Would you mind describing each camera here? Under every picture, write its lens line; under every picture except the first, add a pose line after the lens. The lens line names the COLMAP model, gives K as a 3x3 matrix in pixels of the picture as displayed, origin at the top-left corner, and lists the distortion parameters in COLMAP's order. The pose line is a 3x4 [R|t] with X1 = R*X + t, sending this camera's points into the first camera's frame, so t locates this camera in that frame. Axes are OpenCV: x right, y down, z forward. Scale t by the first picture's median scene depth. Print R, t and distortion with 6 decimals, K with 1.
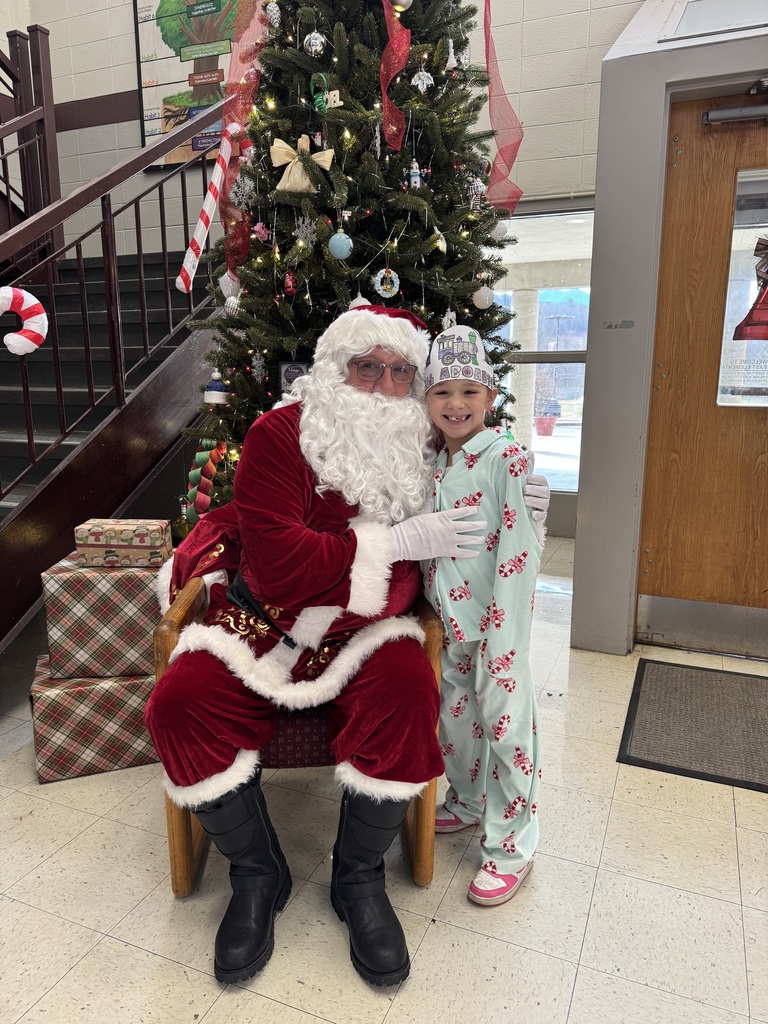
lens RADIAL K [[727.1, 0, 387.6], [0, 727.1, 512.2], [0, 0, 1]] dist [0.001378, -0.010745]
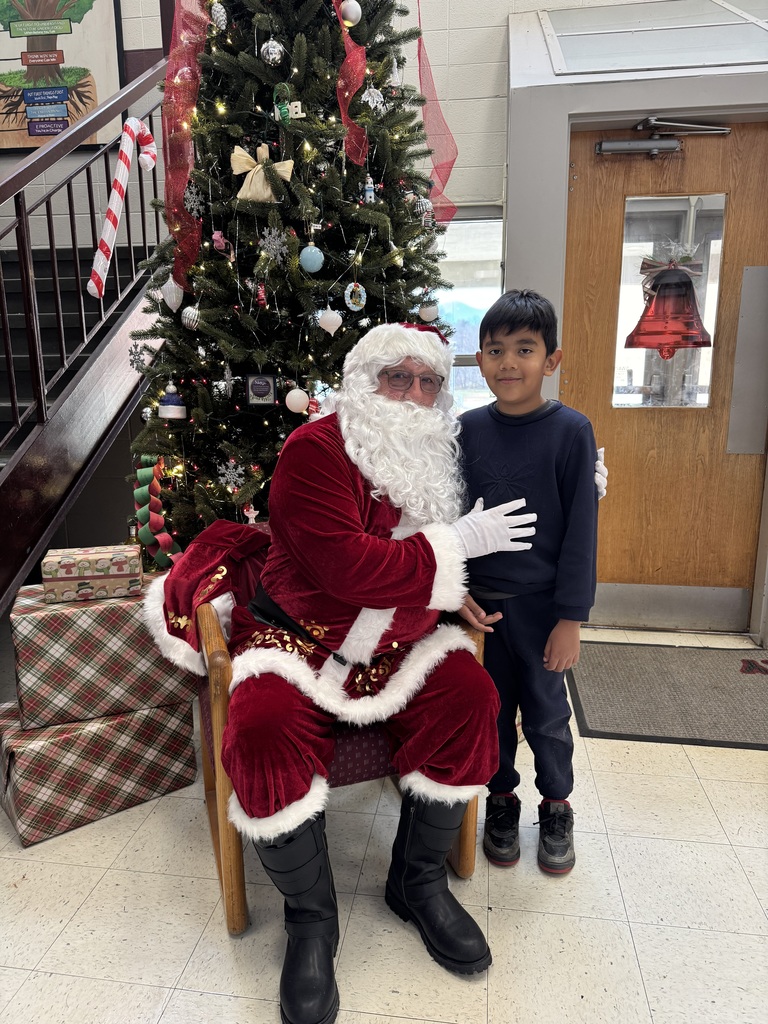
lens RADIAL K [[725.4, 0, 383.2], [0, 725.4, 512.6], [0, 0, 1]] dist [0.003010, -0.012485]
pose [[0.967869, -0.056753, 0.244968, -0.216763], [0.055189, 0.998388, 0.013250, -0.024656], [-0.245325, 0.000696, 0.969441, 0.010173]]
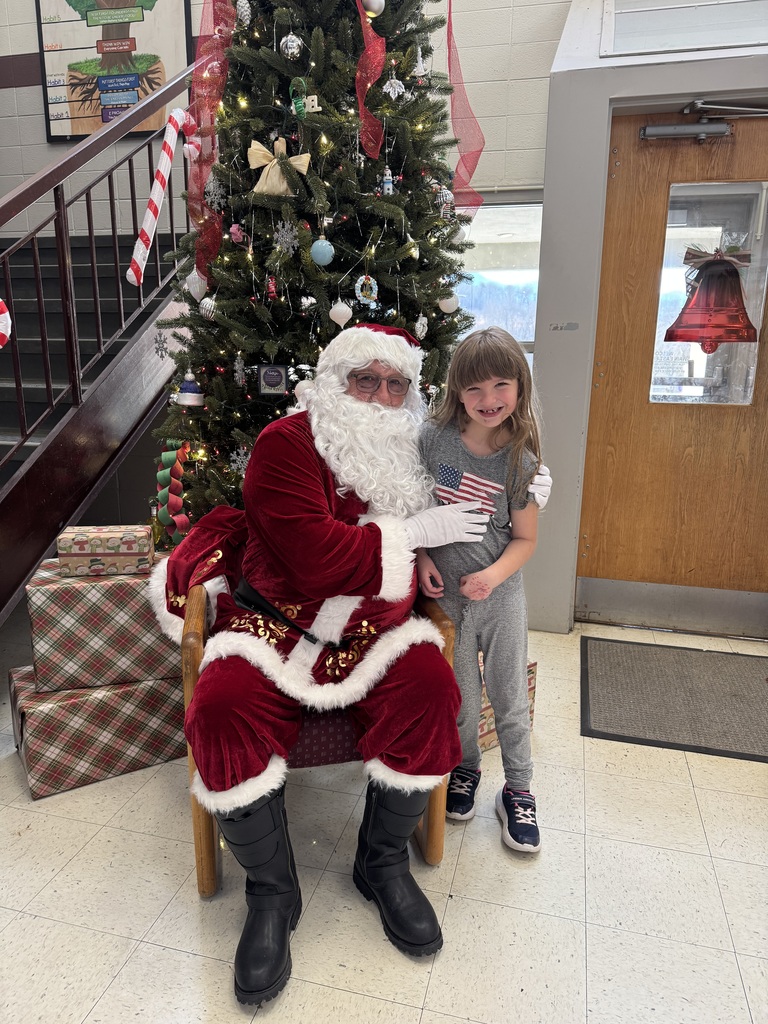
lens RADIAL K [[725.6, 0, 384.3], [0, 725.6, 513.9], [0, 0, 1]] dist [0.007134, -0.017821]
pose [[0.989719, -0.022644, 0.141224, -0.121218], [0.017499, 0.999141, 0.037564, -0.034957], [-0.141953, -0.034706, 0.989265, -0.026535]]
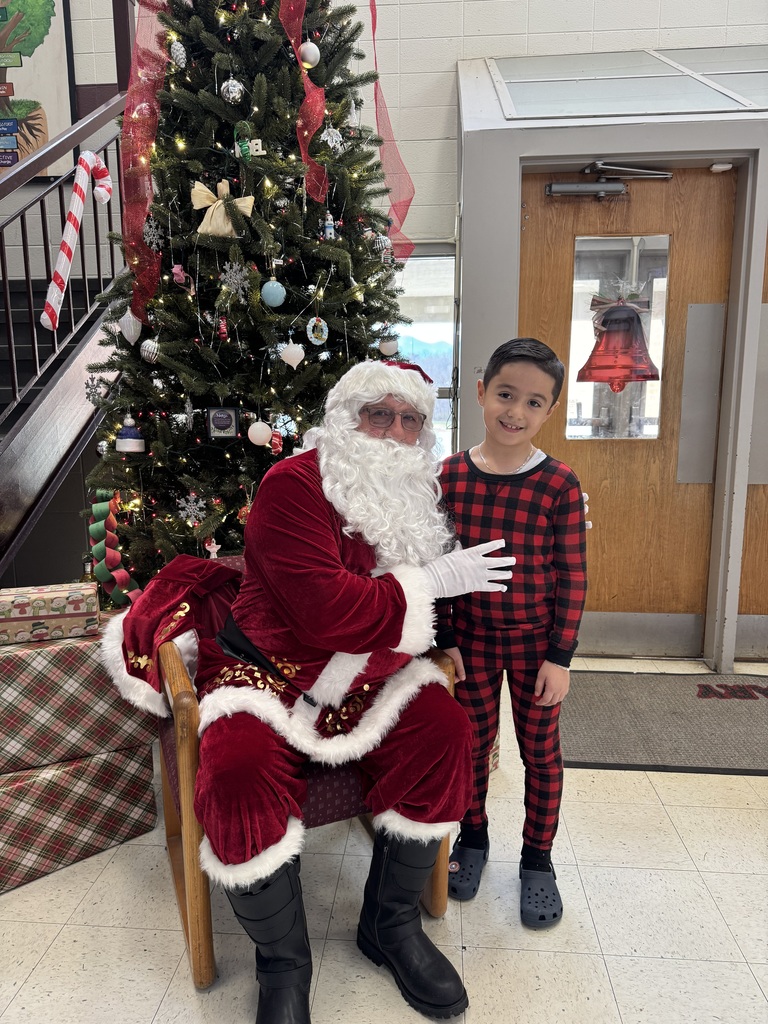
lens RADIAL K [[724.6, 0, 382.3], [0, 724.6, 513.8], [0, 0, 1]] dist [0.003915, -0.014255]
pose [[0.949263, -0.056947, 0.309285, -0.230455], [0.067353, 0.997463, -0.023064, -0.028339], [-0.307187, 0.042725, 0.950690, 0.017342]]
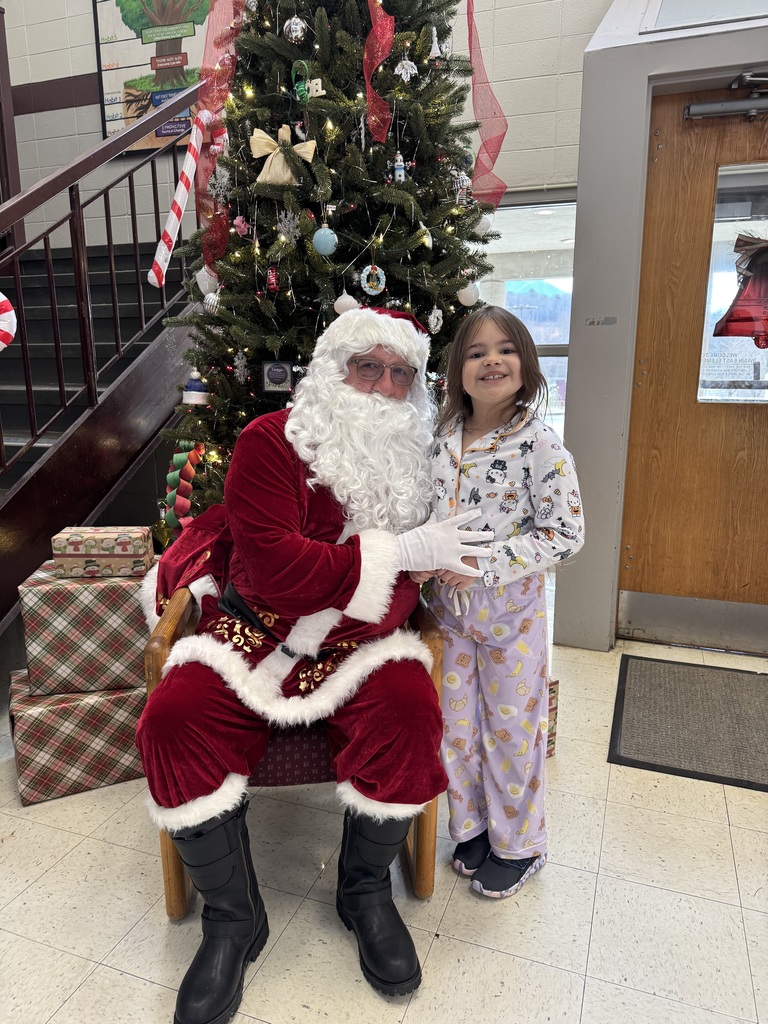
lens RADIAL K [[725.7, 0, 386.0], [0, 725.7, 515.9], [0, 0, 1]] dist [-0.000962, -0.008687]
pose [[0.998849, -0.012252, 0.046380, -0.030731], [0.011345, 0.999740, 0.019778, -0.017998], [-0.046611, -0.019229, 0.998728, 0.023424]]
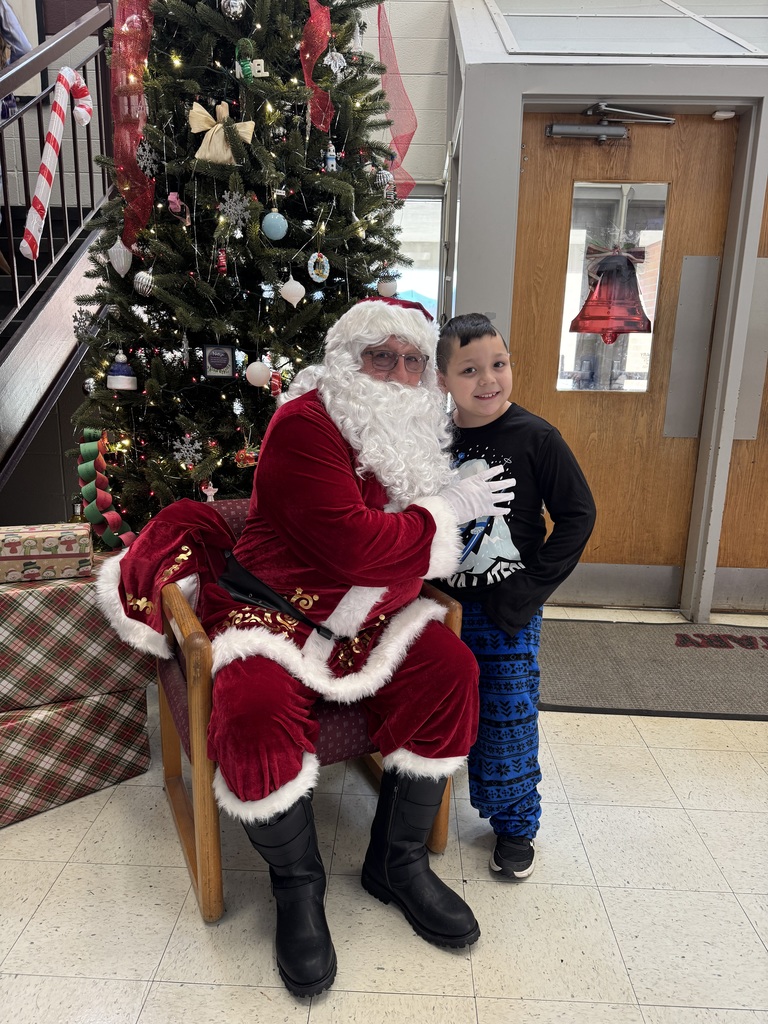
lens RADIAL K [[726.0, 0, 383.8], [0, 726.0, 514.8], [0, 0, 1]] dist [-0.000591, -0.010332]
pose [[0.933524, -0.061824, 0.353145, -0.271706], [0.048418, 0.997736, 0.046681, -0.022187], [-0.355232, -0.026479, 0.934403, 0.040262]]
